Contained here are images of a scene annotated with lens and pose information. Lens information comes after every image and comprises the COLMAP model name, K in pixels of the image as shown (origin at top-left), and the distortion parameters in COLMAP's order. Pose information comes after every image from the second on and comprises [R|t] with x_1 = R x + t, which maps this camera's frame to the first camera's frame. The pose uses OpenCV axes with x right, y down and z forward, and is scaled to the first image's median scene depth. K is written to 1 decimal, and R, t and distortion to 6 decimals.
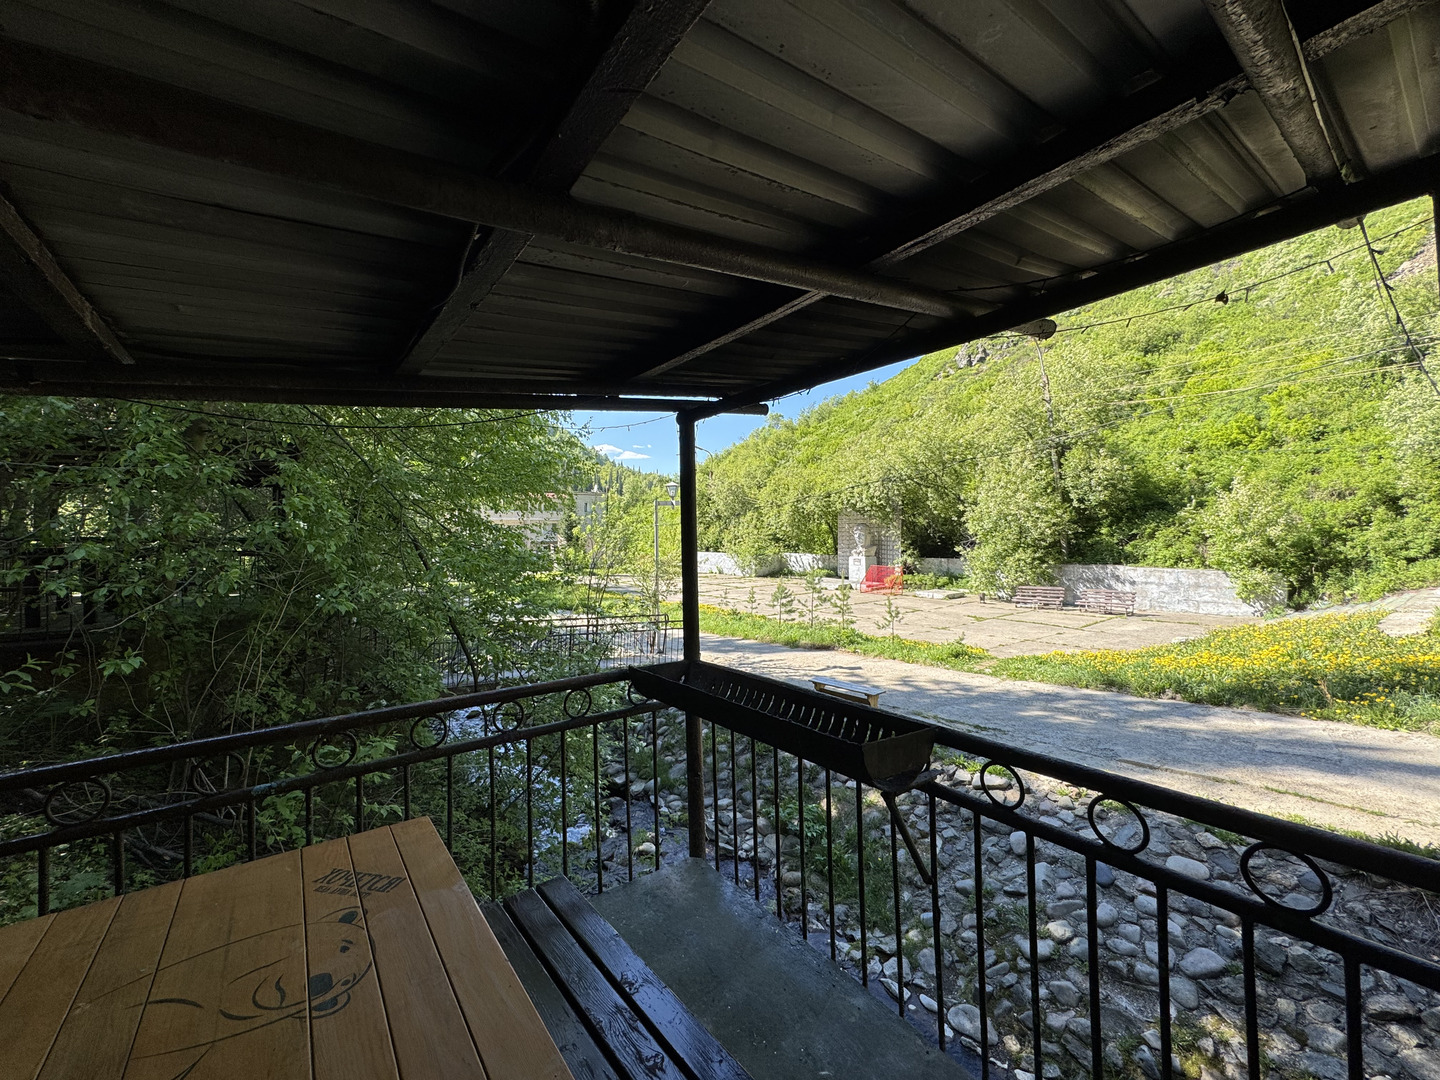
lens RADIAL K [[577.8, 0, 714.3], [0, 577.8, 542.2], [0, 0, 1]] dist [-0.004758, 0.000371]
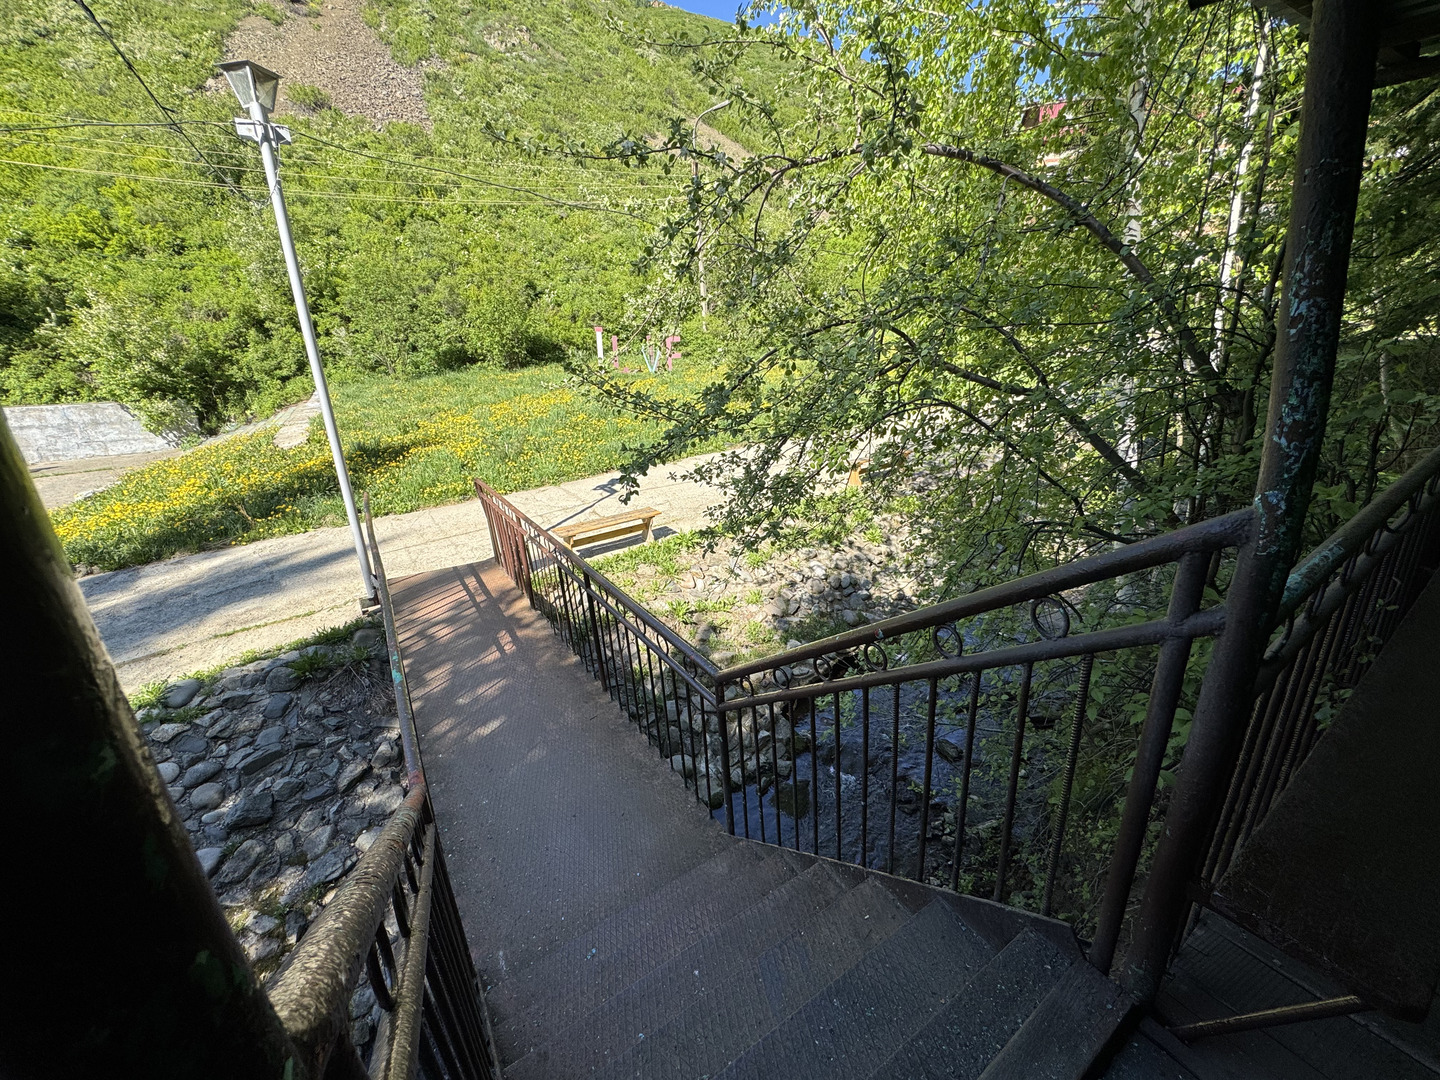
lens RADIAL K [[577.8, 0, 717.4], [0, 577.8, 536.9], [0, 0, 1]] dist [-0.004758, 0.000371]
pose [[0.070011, -0.310762, 0.947906, 0.065345], [0.031335, 0.950454, 0.309283, 0.002853], [-0.997054, 0.008049, 0.076280, 0.040363]]
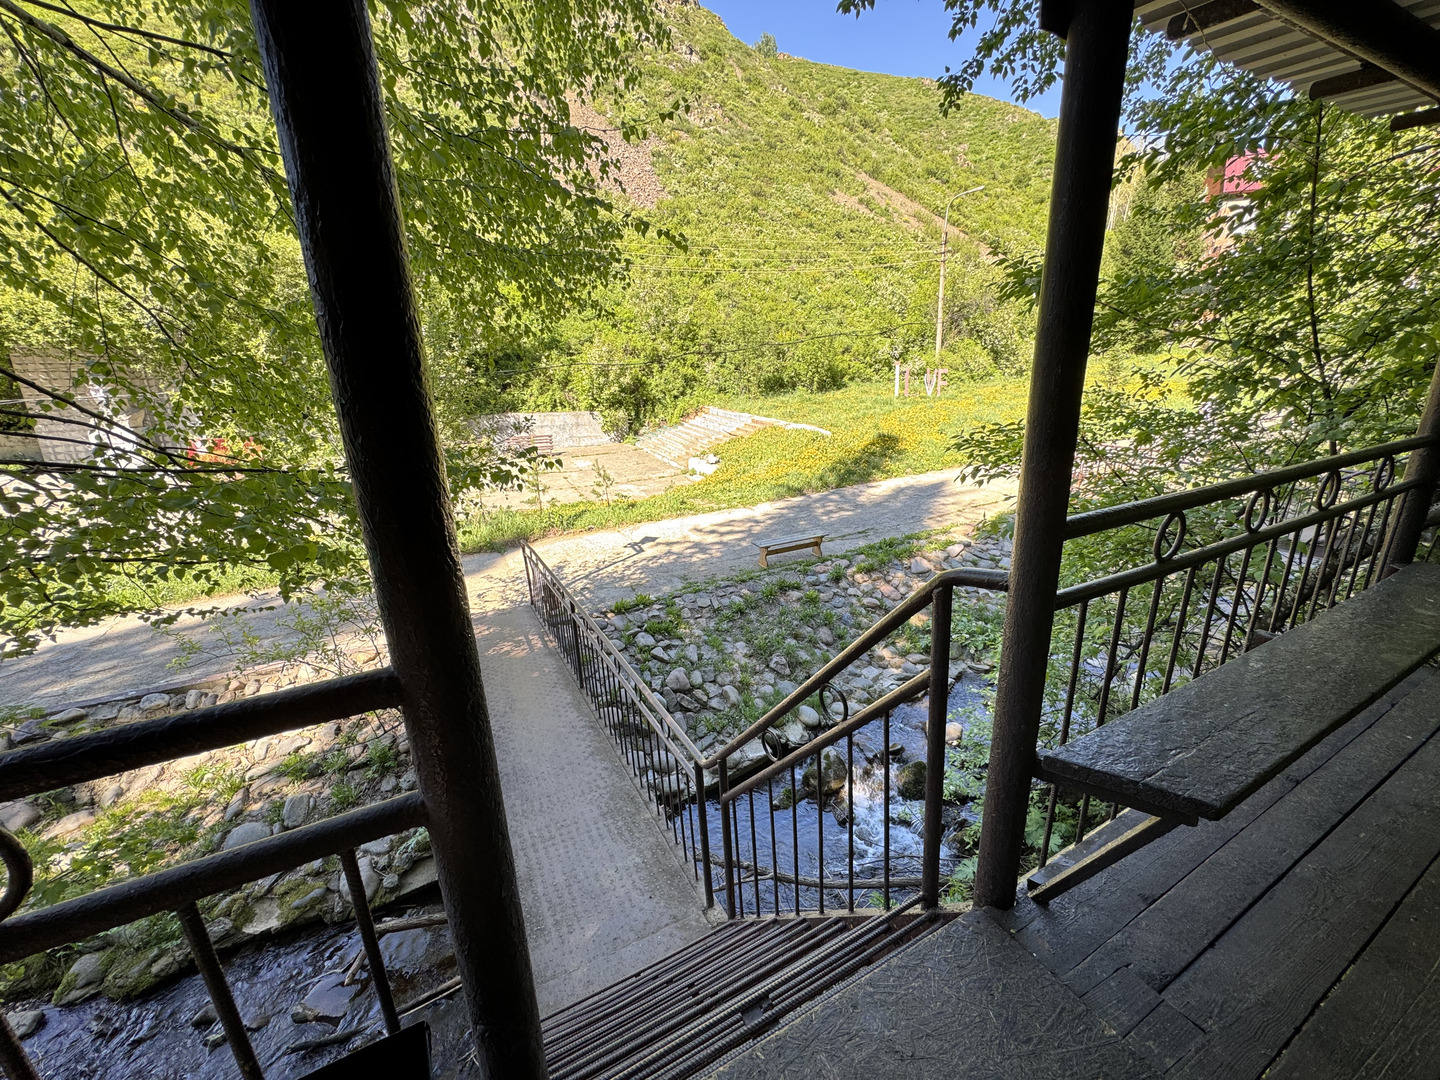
lens RADIAL K [[577.8, 0, 716.5], [0, 577.8, 542.9], [0, 0, 1]] dist [-0.004758, 0.000371]
pose [[0.217398, -0.268806, 0.938340, -0.389237], [0.027556, 0.962639, 0.269382, -0.008820], [-0.975694, -0.032706, 0.216683, 0.467437]]
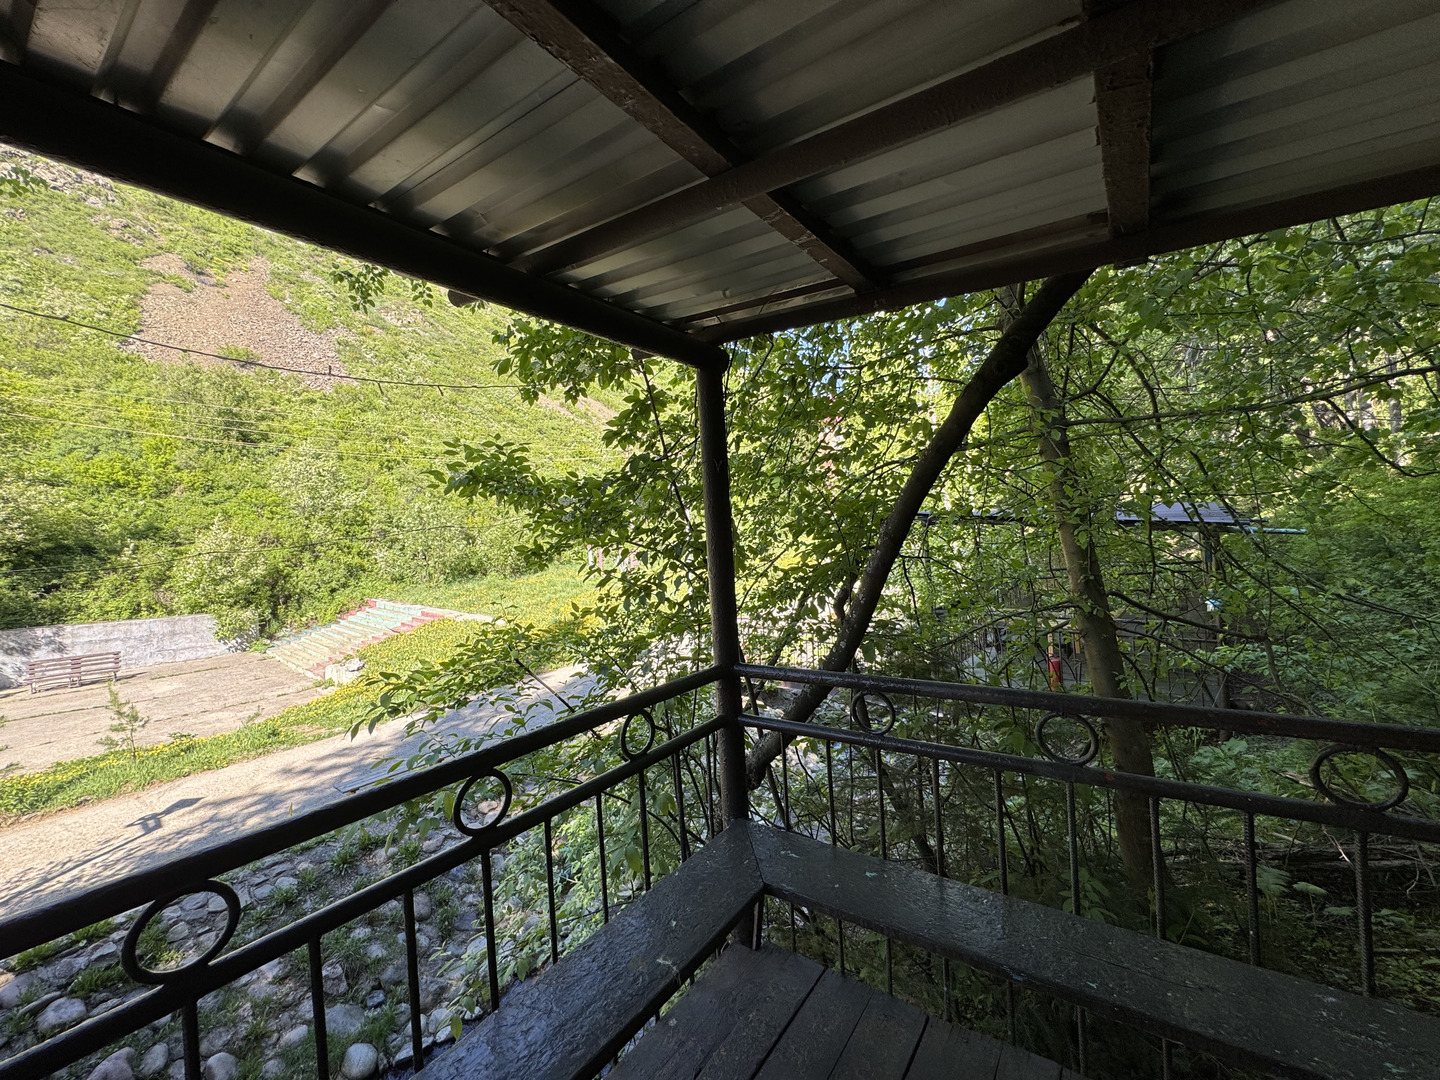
lens RADIAL K [[577.8, 0, 722.4], [0, 577.8, 540.2], [0, 0, 1]] dist [-0.004758, 0.000371]
pose [[-0.240119, 0.027952, 0.970341, -0.343375], [0.056520, 0.998292, -0.014771, -0.014719], [-0.969097, 0.051297, -0.241288, 0.378388]]
